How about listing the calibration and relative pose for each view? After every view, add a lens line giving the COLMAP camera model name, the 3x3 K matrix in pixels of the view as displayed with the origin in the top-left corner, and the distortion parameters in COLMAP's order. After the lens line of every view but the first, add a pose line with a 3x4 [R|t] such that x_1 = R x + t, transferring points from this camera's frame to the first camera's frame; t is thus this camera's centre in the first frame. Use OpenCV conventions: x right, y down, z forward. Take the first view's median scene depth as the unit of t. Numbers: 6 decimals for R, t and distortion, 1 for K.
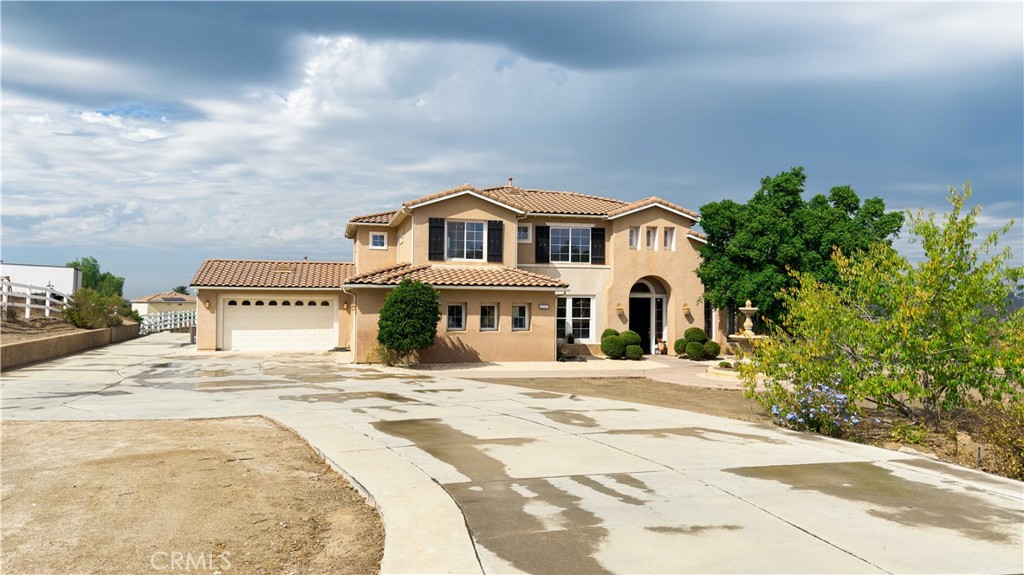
lens RADIAL K [[708.3, 0, 509.0], [0, 708.3, 291.6], [0, 0, 1]] dist [0.107974, -0.172214]
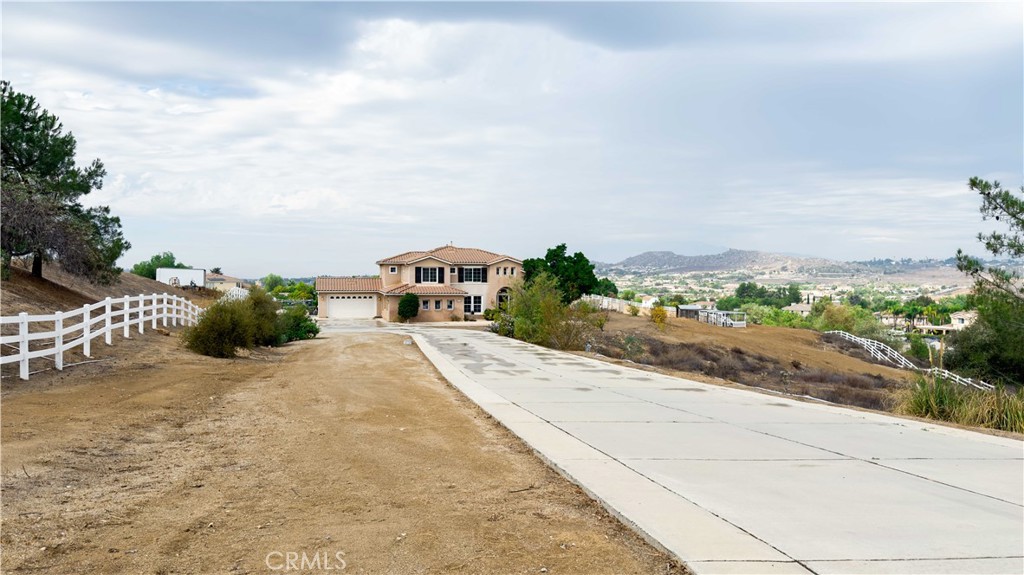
lens RADIAL K [[708.3, 0, 509.0], [0, 708.3, 291.6], [0, 0, 1]] dist [0.107974, -0.172214]
pose [[0.999957, -0.004068, 0.008341, 0.199860], [0.003685, 0.998961, 0.045426, -0.123732], [-0.008517, -0.045393, 0.998933, -1.531660]]
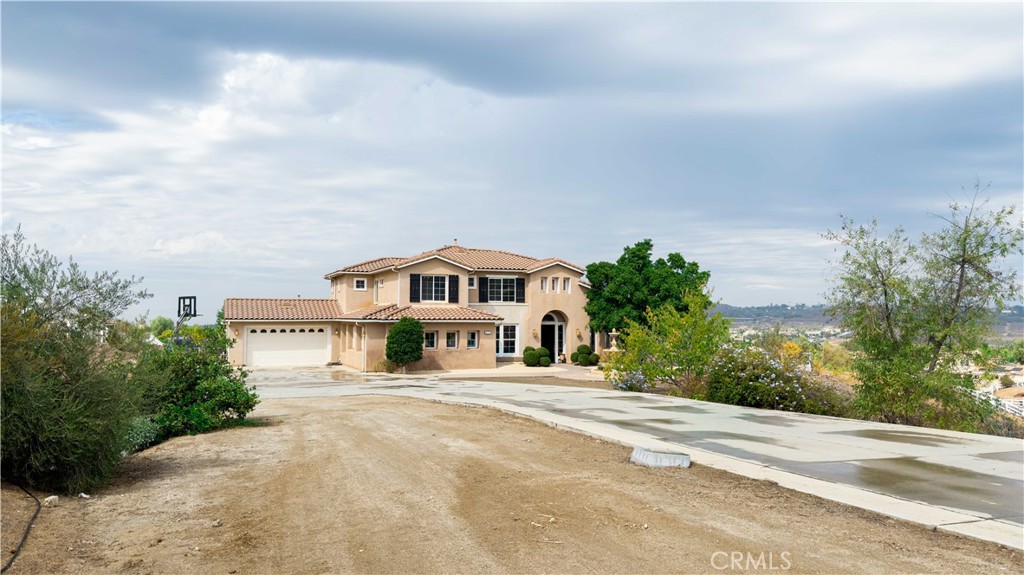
lens RADIAL K [[708.3, 0, 509.0], [0, 708.3, 291.6], [0, 0, 1]] dist [0.107974, -0.172214]
pose [[0.988681, -0.002242, 0.150014, -0.125224], [0.005318, 0.999784, -0.020105, -0.033611], [-0.149936, 0.020675, 0.988479, -0.480053]]
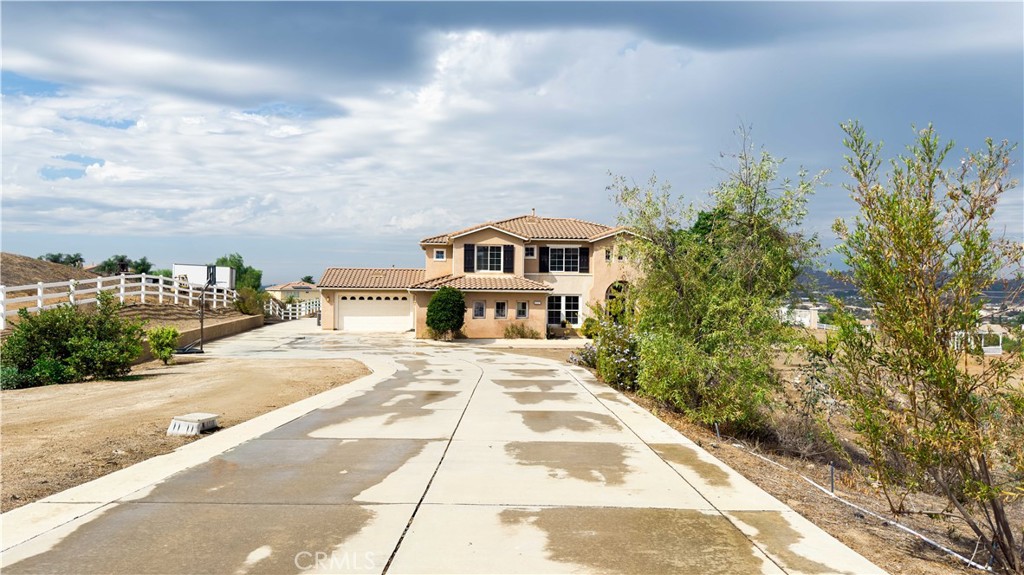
lens RADIAL K [[709.7, 0, 528.1], [0, 709.7, 320.9], [0, 0, 1]] dist [0.039932, -0.001047]
pose [[0.990892, 0.006695, -0.134495, 0.217515], [0.001510, 0.998148, 0.060813, -0.030262], [0.134653, -0.060463, 0.989046, -0.467374]]
